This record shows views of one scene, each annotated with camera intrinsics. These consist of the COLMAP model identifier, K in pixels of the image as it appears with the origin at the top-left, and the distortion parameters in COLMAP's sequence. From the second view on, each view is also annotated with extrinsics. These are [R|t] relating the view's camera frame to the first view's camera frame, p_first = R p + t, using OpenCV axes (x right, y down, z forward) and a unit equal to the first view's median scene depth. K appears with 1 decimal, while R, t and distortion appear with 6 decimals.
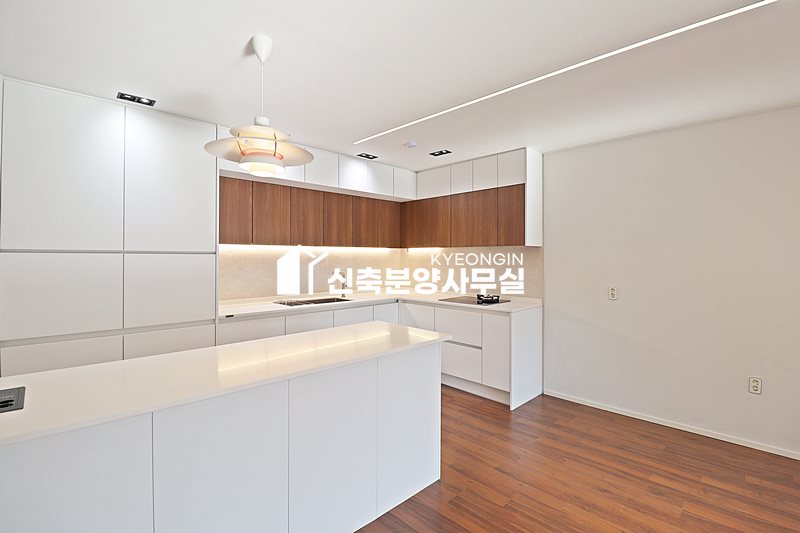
lens RADIAL K [[370.5, 0, 399.4], [0, 370.5, 259.4], [0, 0, 1]] dist [0.001154, -0.013310]
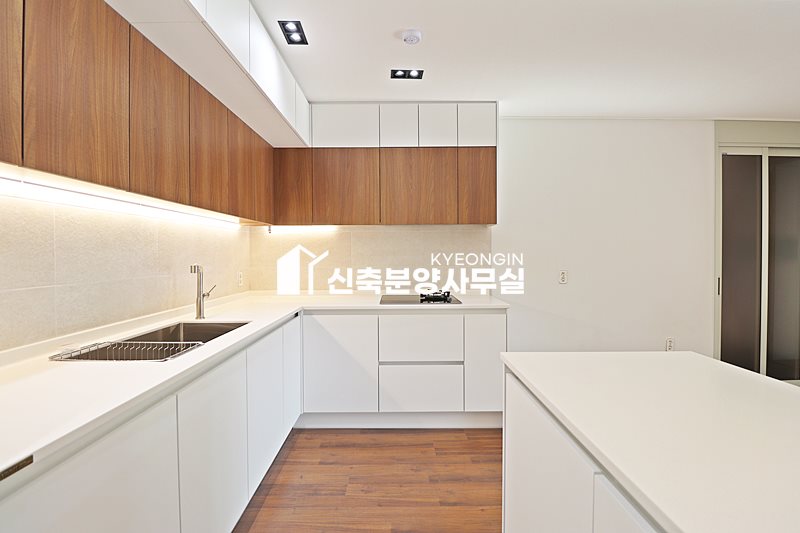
lens RADIAL K [[370.5, 0, 399.4], [0, 370.5, 259.4], [0, 0, 1]] dist [0.001154, -0.013310]
pose [[0.688136, -0.016154, 0.725402, -0.356204], [0.009003, 0.999865, 0.013725, 0.024211], [-0.725526, -0.002914, 0.688189, 0.544108]]
